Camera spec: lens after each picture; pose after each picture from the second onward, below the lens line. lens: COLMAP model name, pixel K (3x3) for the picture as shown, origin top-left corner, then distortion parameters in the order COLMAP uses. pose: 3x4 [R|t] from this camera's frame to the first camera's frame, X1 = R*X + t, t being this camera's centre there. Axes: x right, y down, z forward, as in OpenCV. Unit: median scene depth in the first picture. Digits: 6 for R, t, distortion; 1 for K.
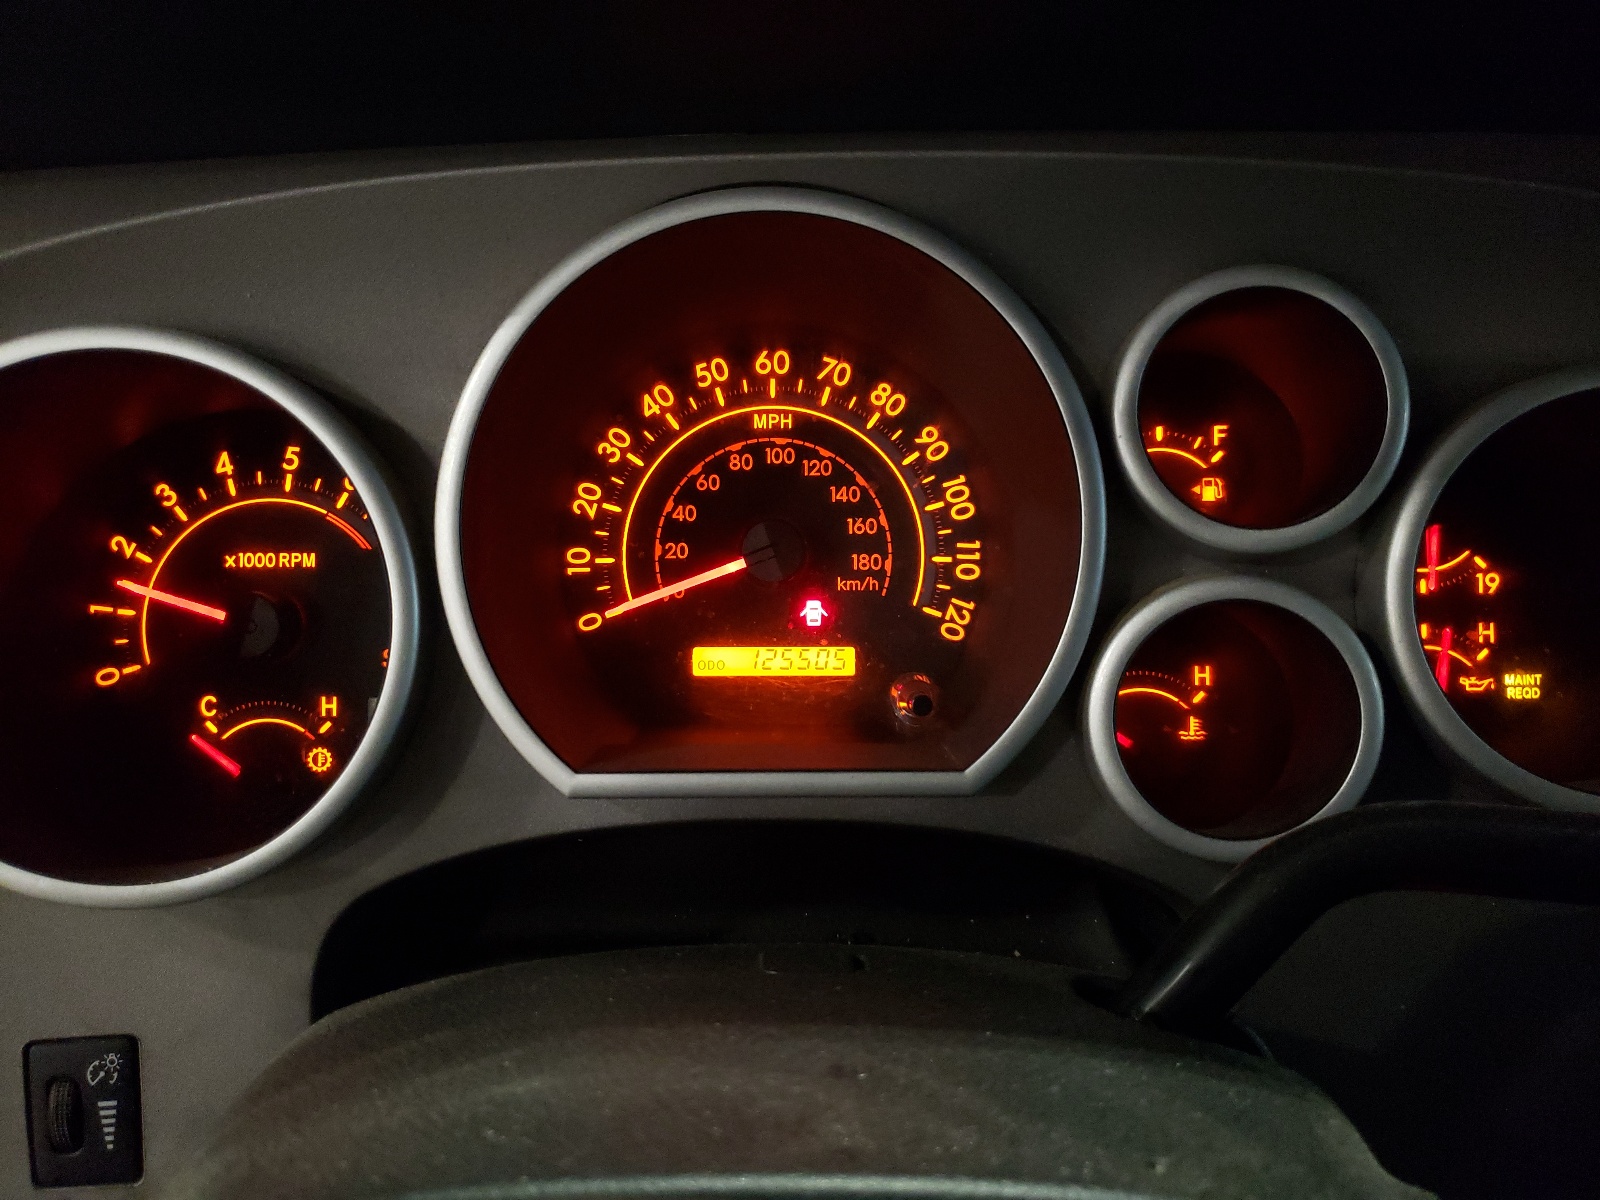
lens RADIAL K [[1229.5, 0, 795.6], [0, 1229.5, 598.7], [0, 0, 1]] dist [-0.013313, -0.001574]
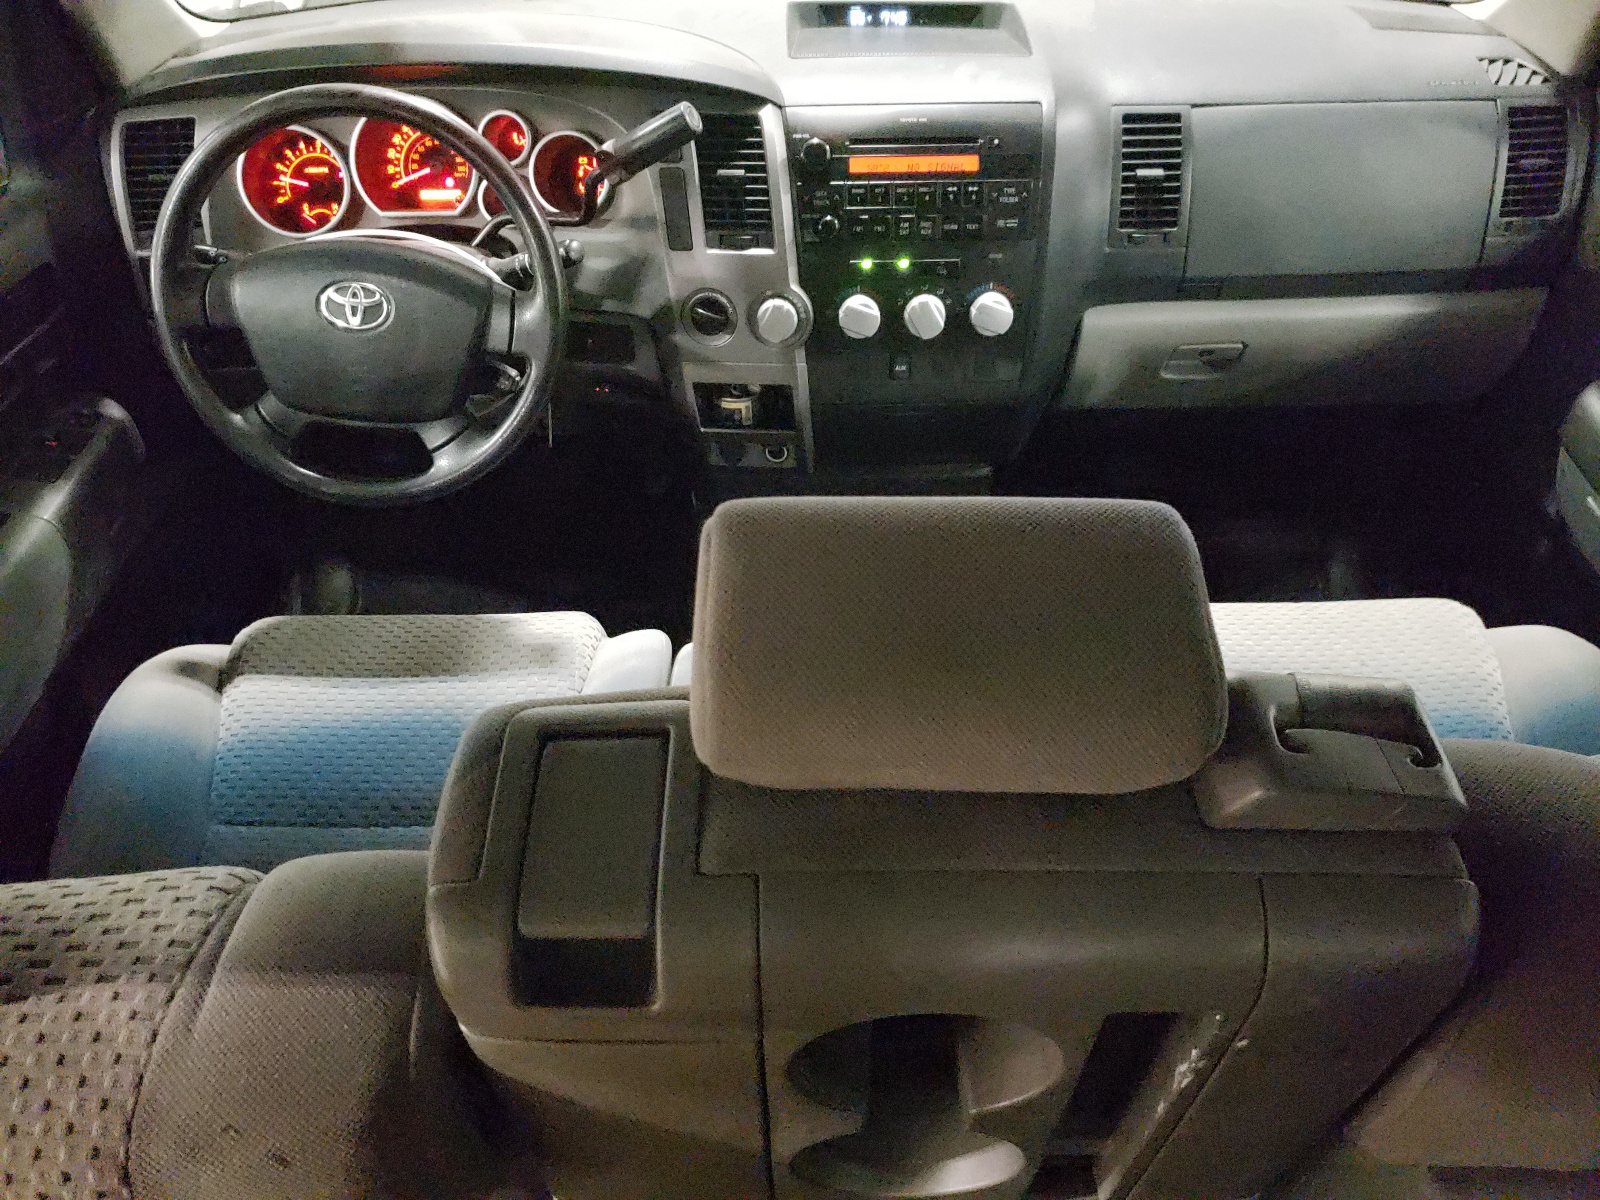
lens RADIAL K [[1229.5, 0, 804.0], [0, 1229.5, 595.6], [0, 0, 1]] dist [-0.013313, -0.001574]
pose [[0.999825, -0.002433, -0.018555, 1.268814], [0.007814, 0.955210, 0.295825, 0.128218], [0.017005, -0.295918, 0.955062, -3.289294]]
